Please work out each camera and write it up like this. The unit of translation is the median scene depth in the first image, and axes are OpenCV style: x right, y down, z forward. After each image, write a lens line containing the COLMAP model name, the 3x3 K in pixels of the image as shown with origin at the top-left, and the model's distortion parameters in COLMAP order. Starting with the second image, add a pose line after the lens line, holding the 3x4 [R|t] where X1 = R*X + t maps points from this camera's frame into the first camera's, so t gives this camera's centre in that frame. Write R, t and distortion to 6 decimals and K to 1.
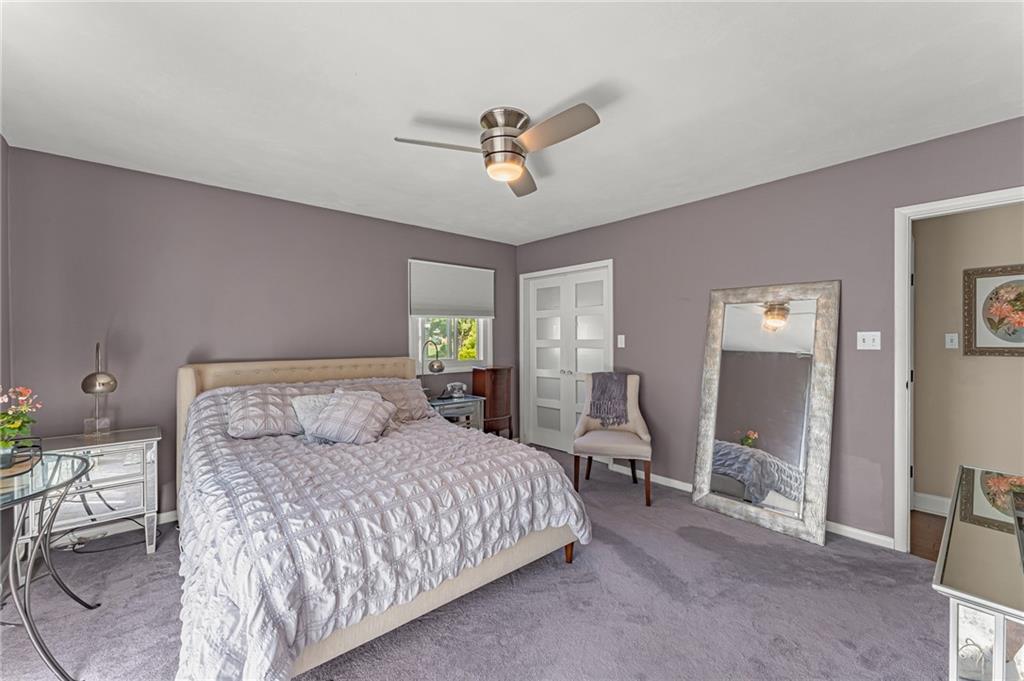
lens RADIAL K [[416.4, 0, 511.6], [0, 416.4, 337.1], [0, 0, 1]] dist [0.001591, 0.000266]
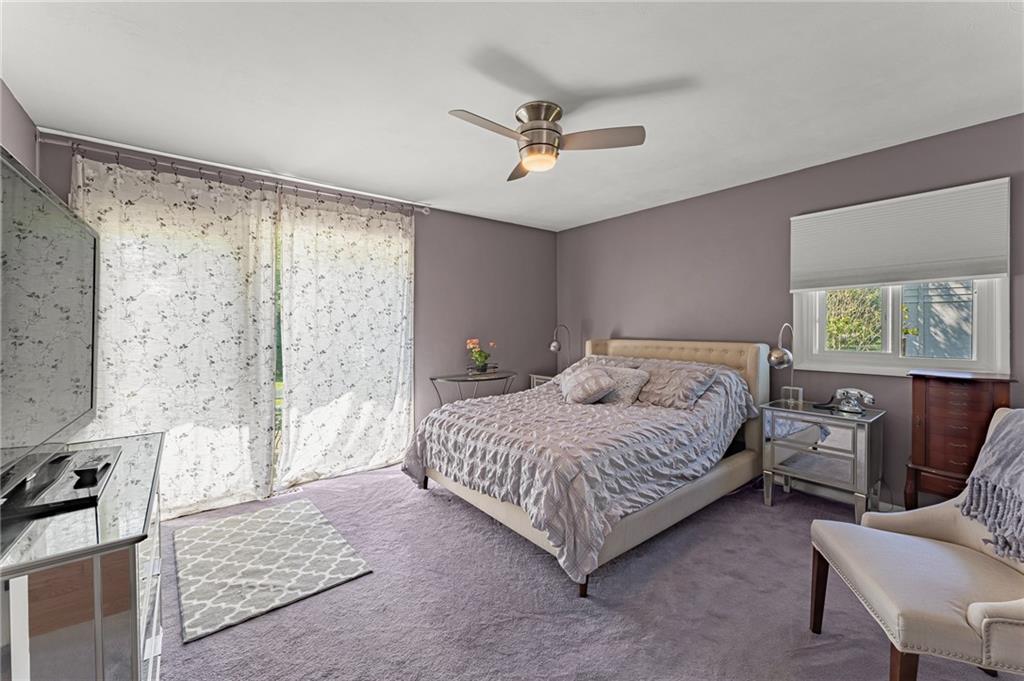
lens RADIAL K [[416.4, 0, 511.6], [0, 416.4, 337.1], [0, 0, 1]] dist [0.001591, 0.000266]
pose [[-0.074037, 0.033561, -0.996691, 0.562123], [0.012952, 0.999382, 0.032689, -0.000253], [0.997171, -0.010489, -0.074426, 0.520448]]
